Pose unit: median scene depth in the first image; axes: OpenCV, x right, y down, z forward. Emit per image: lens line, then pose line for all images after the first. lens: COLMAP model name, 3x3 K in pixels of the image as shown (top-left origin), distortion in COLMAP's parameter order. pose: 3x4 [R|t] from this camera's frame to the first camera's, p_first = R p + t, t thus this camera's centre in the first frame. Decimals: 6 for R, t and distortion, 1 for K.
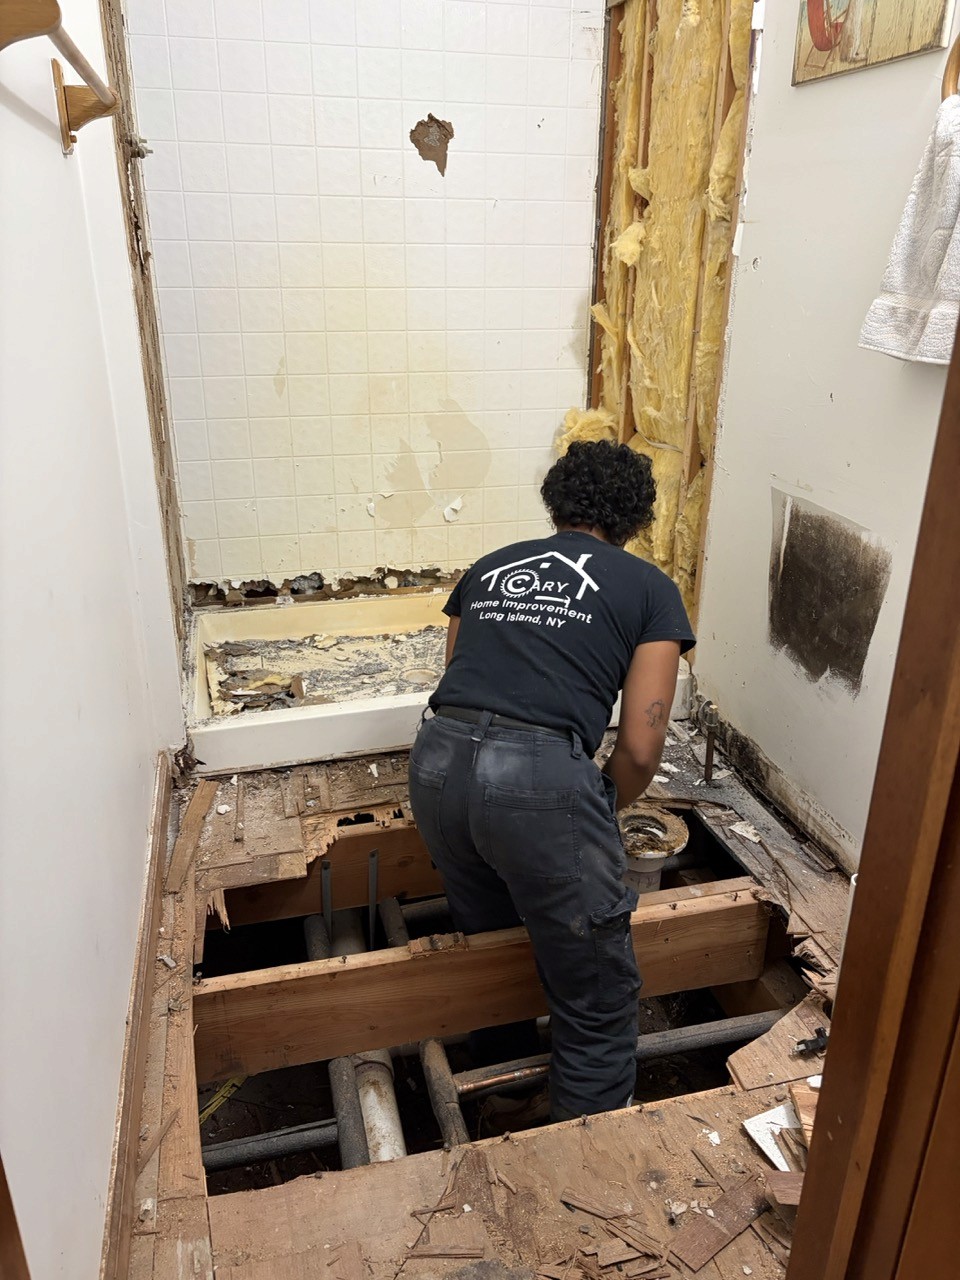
lens RADIAL K [[961.5, 0, 475.8], [0, 961.5, 643.7], [0, 0, 1]] dist [0.013938, -0.027666]
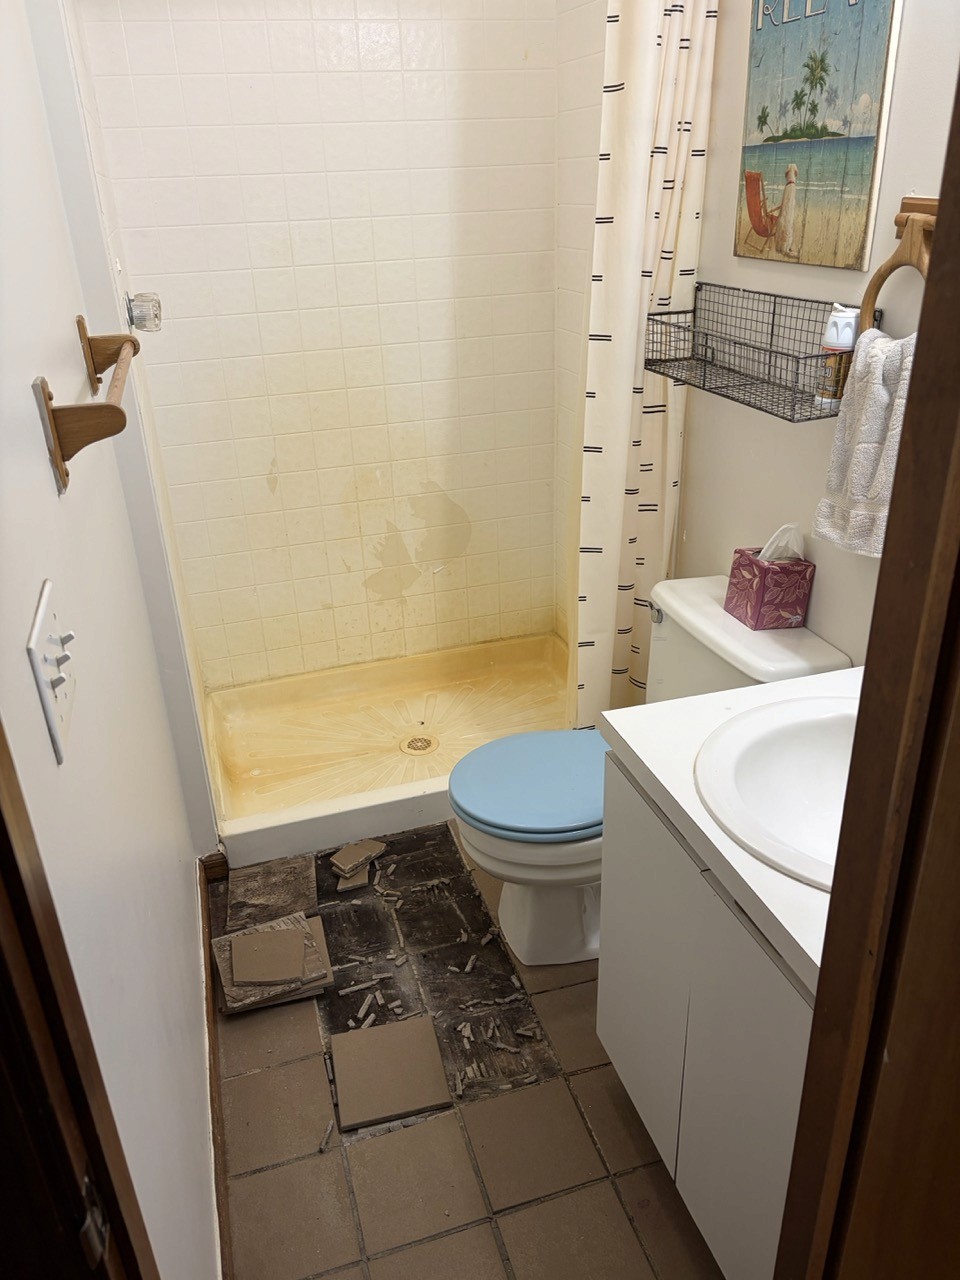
lens RADIAL K [[961.5, 0, 466.6], [0, 961.5, 634.1], [0, 0, 1]] dist [0.013938, -0.027666]
pose [[0.998253, -0.057359, 0.014195, -0.019026], [0.056449, 0.996729, 0.057827, -0.225962], [-0.017466, -0.056924, 0.998226, -0.123301]]
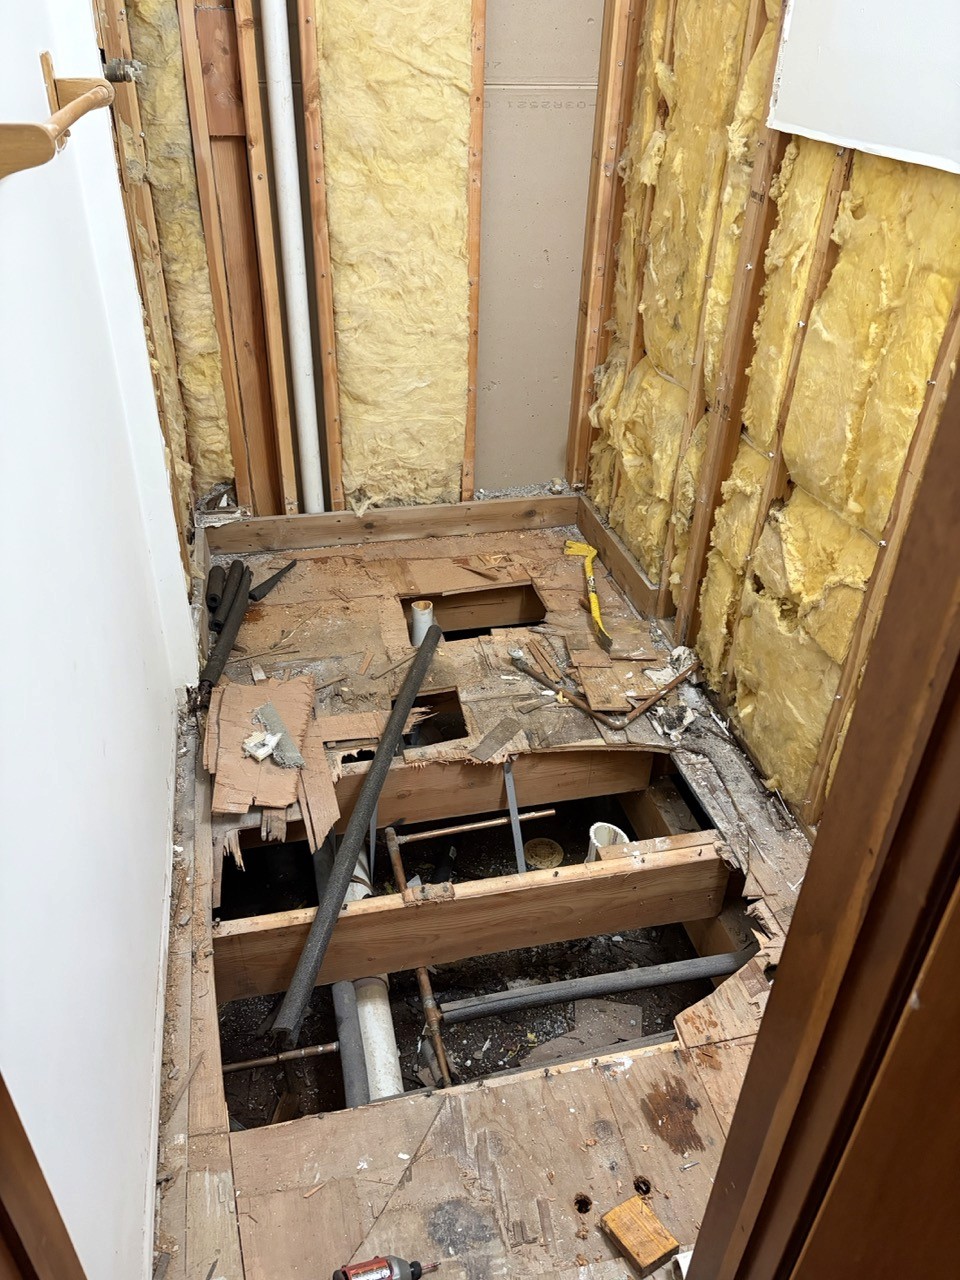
lens RADIAL K [[961.5, 0, 471.2], [0, 961.5, 633.1], [0, 0, 1]] dist [0.013938, -0.027666]
pose [[0.999470, 0.029225, -0.014334, 0.015960], [-0.025856, 0.980302, 0.195807, -0.192433], [0.019774, -0.195332, 0.980538, -0.036996]]
